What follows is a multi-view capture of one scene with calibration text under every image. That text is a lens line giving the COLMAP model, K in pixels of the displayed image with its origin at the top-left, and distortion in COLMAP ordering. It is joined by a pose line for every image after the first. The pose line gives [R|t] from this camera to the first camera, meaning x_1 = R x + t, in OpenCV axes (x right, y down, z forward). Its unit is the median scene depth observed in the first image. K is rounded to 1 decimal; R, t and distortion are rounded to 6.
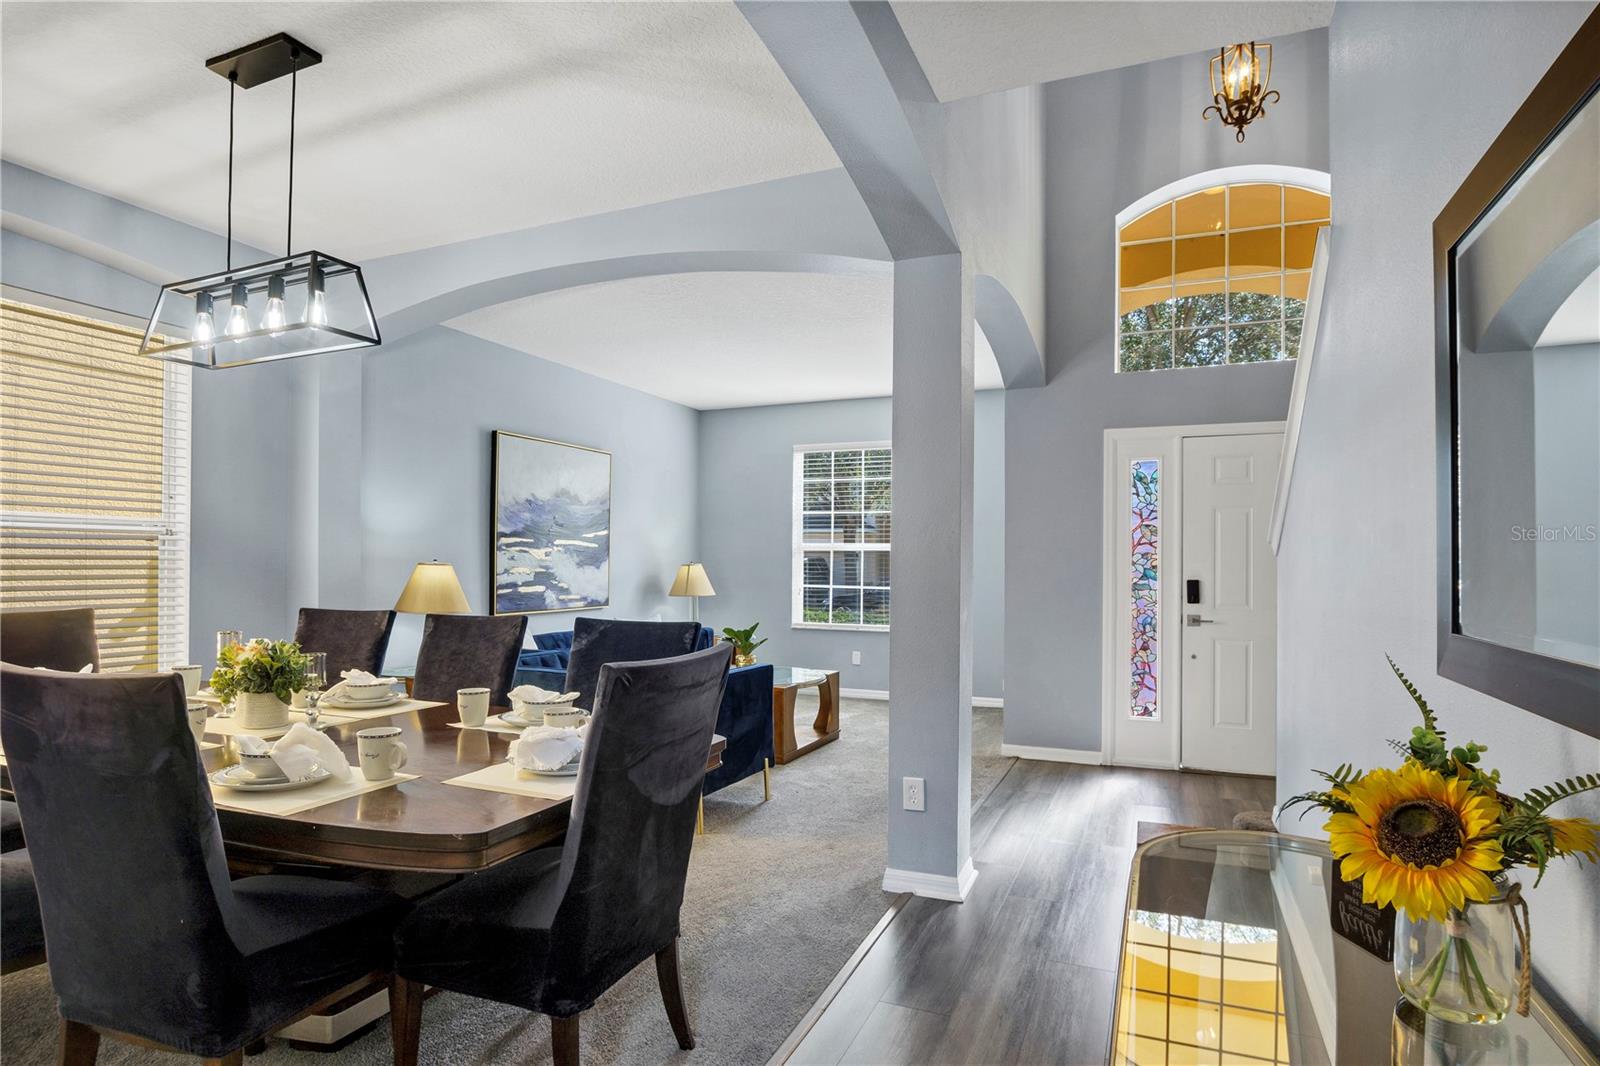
lens RADIAL K [[812.1, 0, 817.7], [0, 812.1, 560.0], [0, 0, 1]] dist [-0.024666, -0.000273]
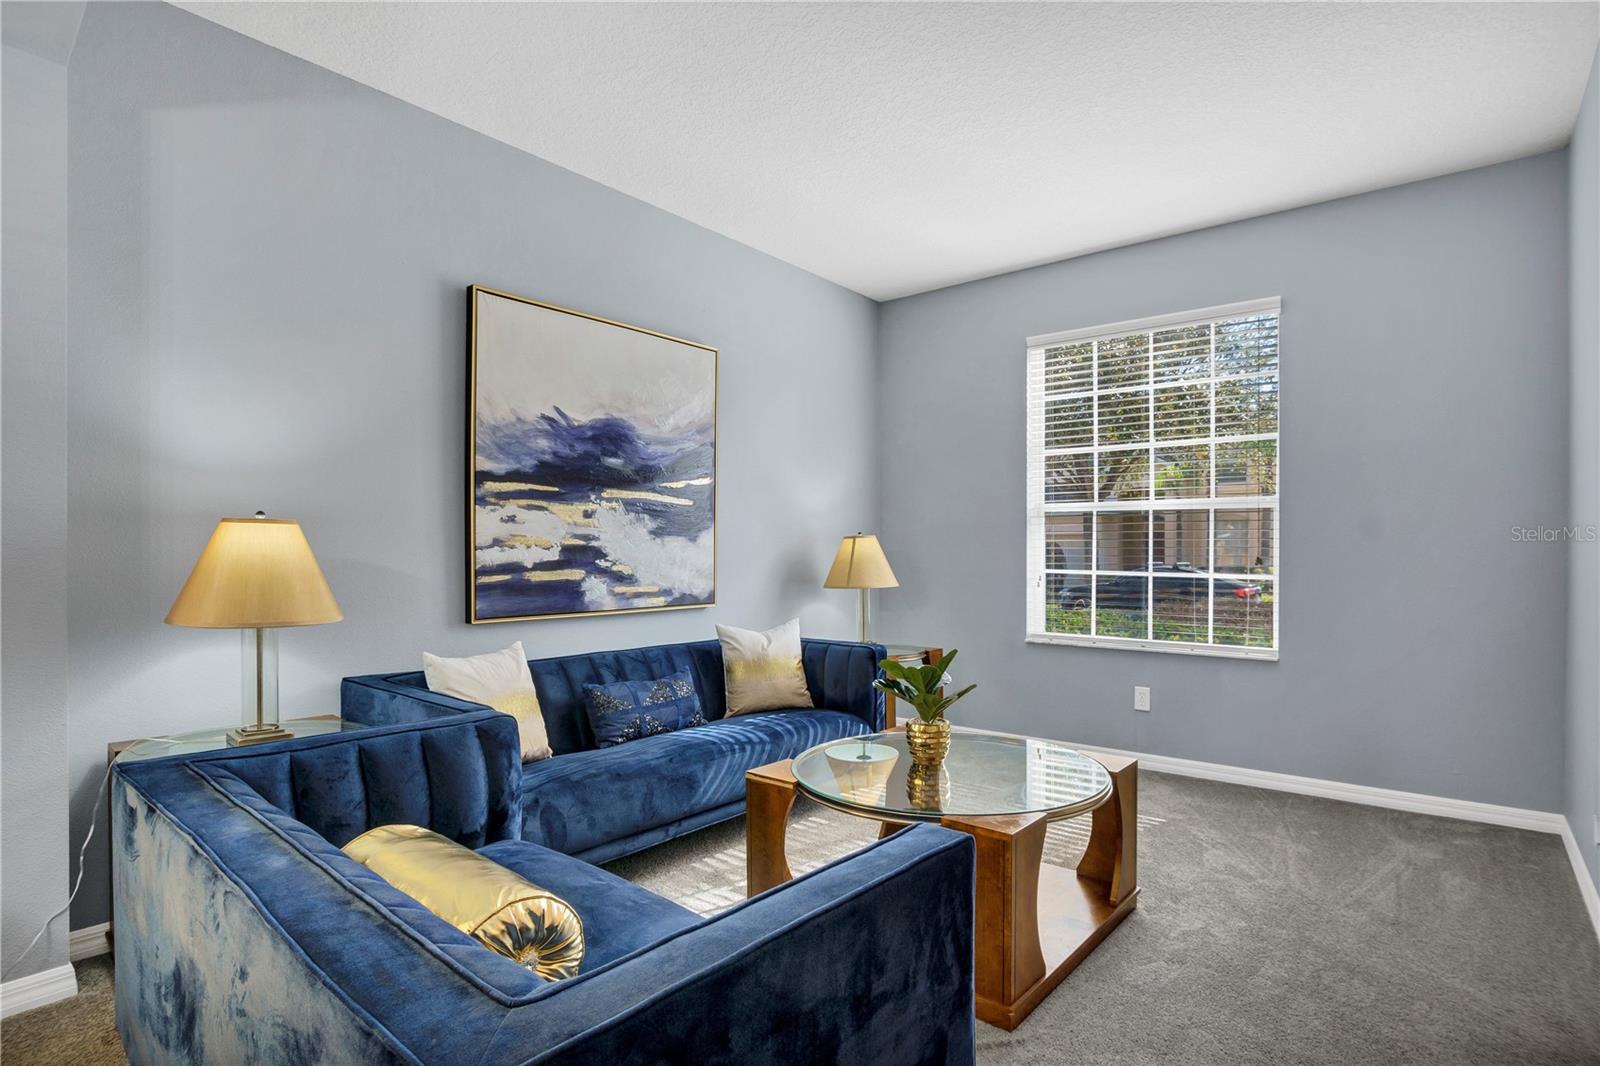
lens RADIAL K [[812.1, 0, 817.7], [0, 812.1, 560.0], [0, 0, 1]] dist [-0.024666, -0.000273]
pose [[0.962133, -0.001596, -0.272578, -0.020559], [0.005394, 0.999899, 0.013185, 0.017891], [0.272529, -0.014155, 0.962043, 0.477381]]
